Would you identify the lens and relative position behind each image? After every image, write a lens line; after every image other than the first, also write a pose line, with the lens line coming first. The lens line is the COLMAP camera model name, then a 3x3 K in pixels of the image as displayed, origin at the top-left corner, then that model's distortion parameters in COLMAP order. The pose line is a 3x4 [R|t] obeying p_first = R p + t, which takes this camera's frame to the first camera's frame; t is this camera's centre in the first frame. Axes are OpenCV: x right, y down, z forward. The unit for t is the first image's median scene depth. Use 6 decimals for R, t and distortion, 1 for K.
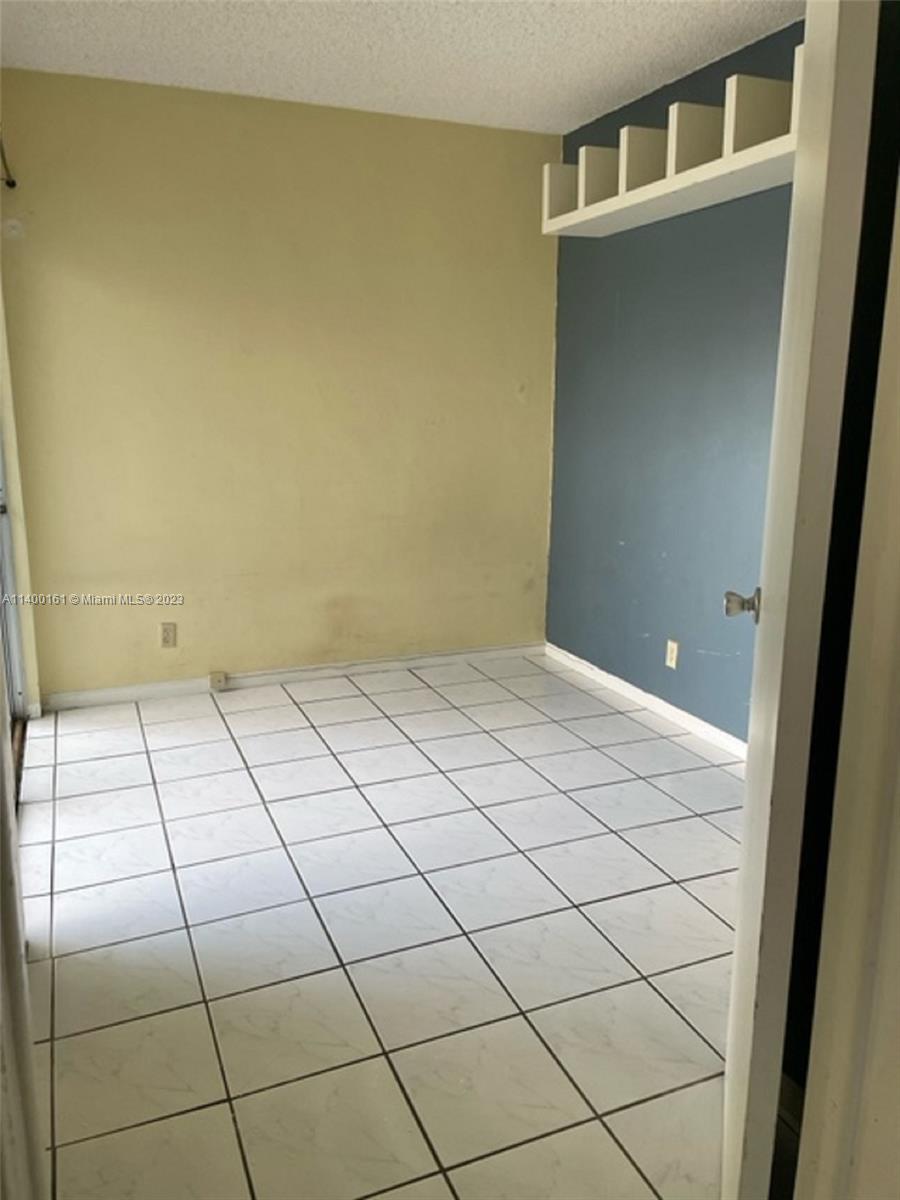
lens RADIAL K [[919.6, 0, 451.1], [0, 919.6, 599.9], [0, 0, 1]] dist [0.046350, -0.044649]
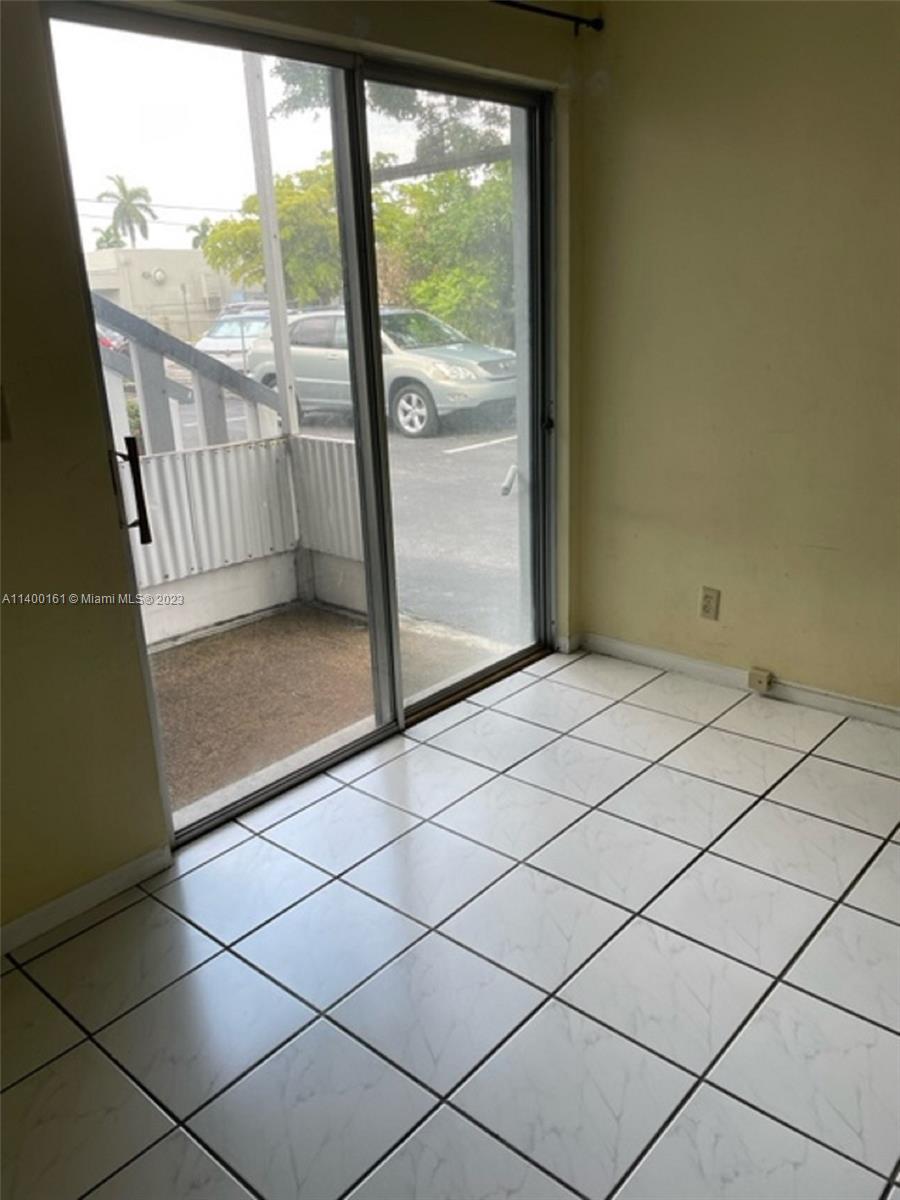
lens RADIAL K [[919.6, 0, 450.3], [0, 919.6, 597.4], [0, 0, 1]] dist [0.046350, -0.044649]
pose [[0.432694, 0.258474, -0.863694, 0.267203], [-0.152653, 0.965192, 0.212372, -0.098000], [0.888523, 0.039954, 0.457089, 0.451722]]
